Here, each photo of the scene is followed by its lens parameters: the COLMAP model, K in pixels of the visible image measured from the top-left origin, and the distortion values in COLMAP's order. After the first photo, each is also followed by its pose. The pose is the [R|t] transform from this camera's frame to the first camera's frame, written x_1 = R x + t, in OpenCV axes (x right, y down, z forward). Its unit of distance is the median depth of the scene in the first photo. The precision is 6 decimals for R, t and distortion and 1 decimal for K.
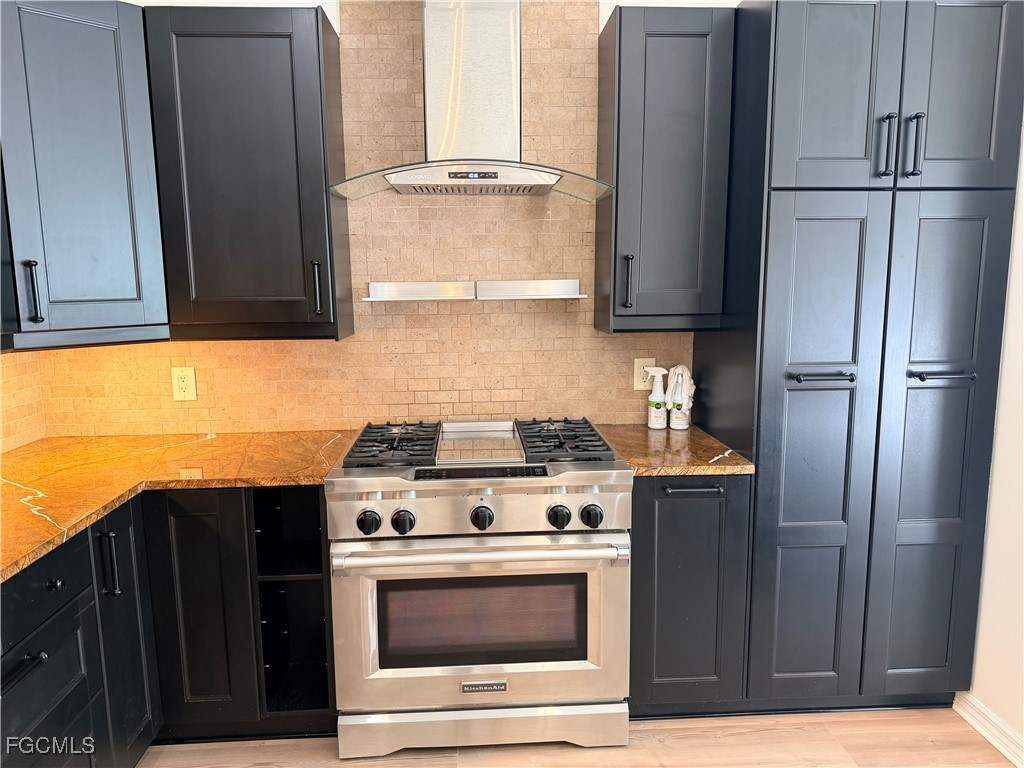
lens RADIAL K [[709.5, 0, 508.1], [0, 709.5, 382.4], [0, 0, 1]] dist [0.123888, -0.183373]
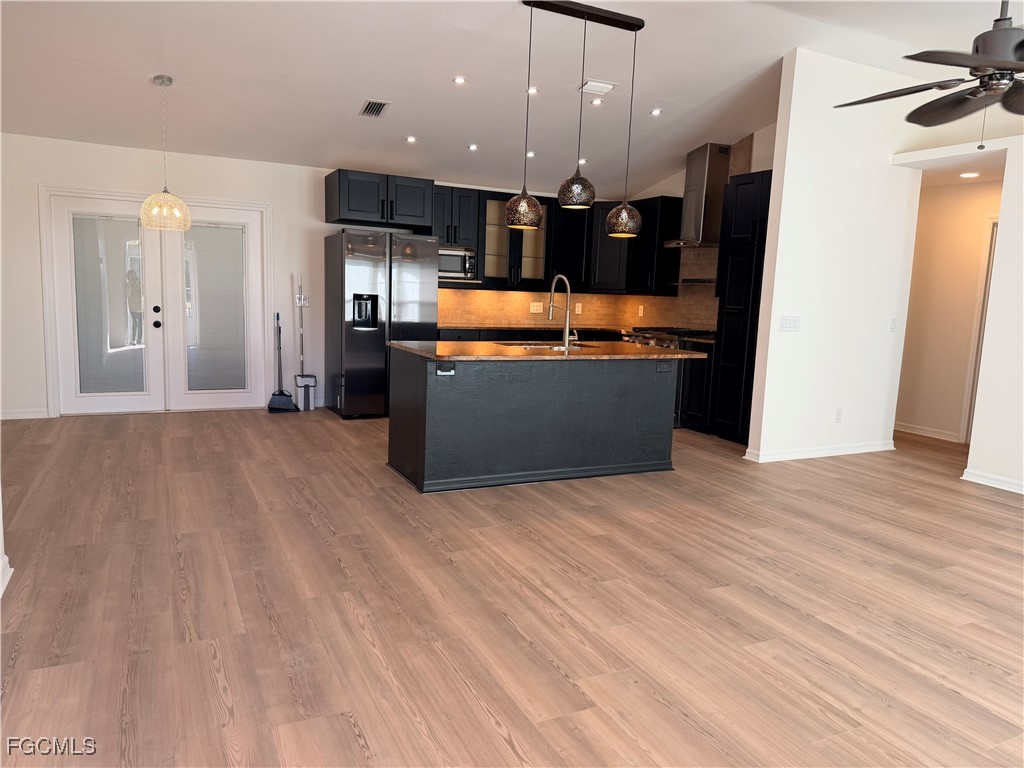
lens RADIAL K [[711.0, 0, 515.2], [0, 711.0, 382.4], [0, 0, 1]] dist [0.138413, -0.201676]
pose [[0.401444, 0.143704, -0.904540, 2.552156], [-0.174200, 0.981566, 0.078629, 0.183983], [0.899165, 0.126006, 0.419077, -0.886005]]
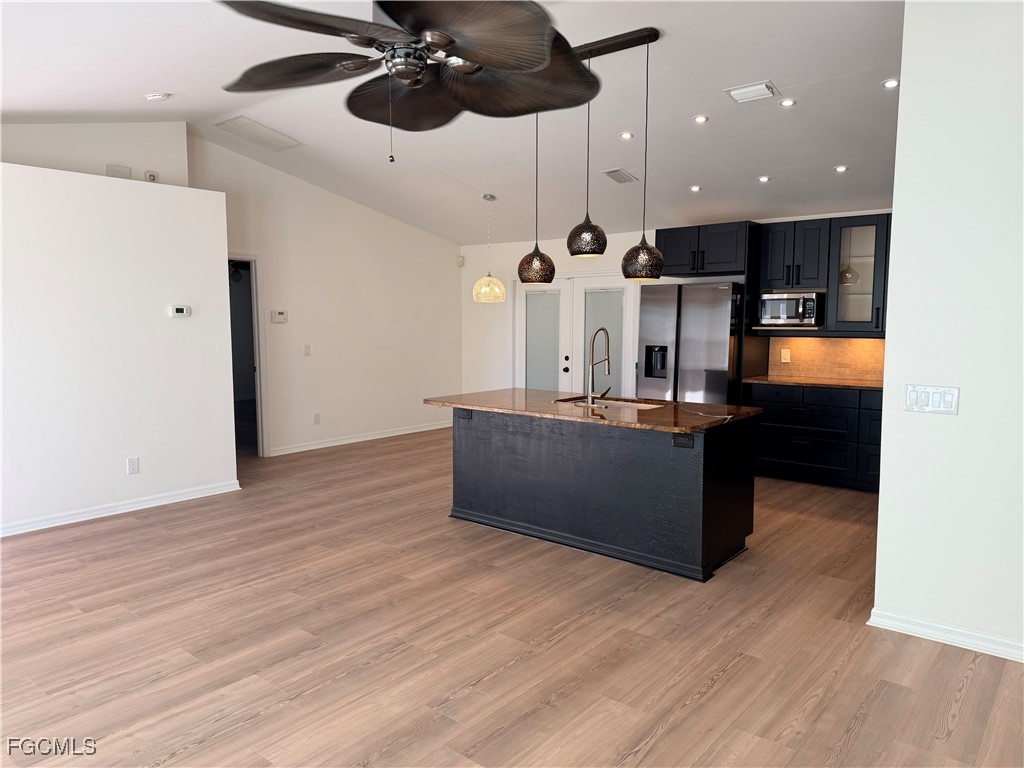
lens RADIAL K [[709.5, 0, 508.1], [0, 709.5, 382.4], [0, 0, 1]] dist [0.123888, -0.183373]
pose [[-0.675833, 0.077994, -0.732917, 2.259478], [-0.099626, 0.975593, 0.195685, -0.197124], [0.730291, 0.205268, -0.651567, 1.220726]]
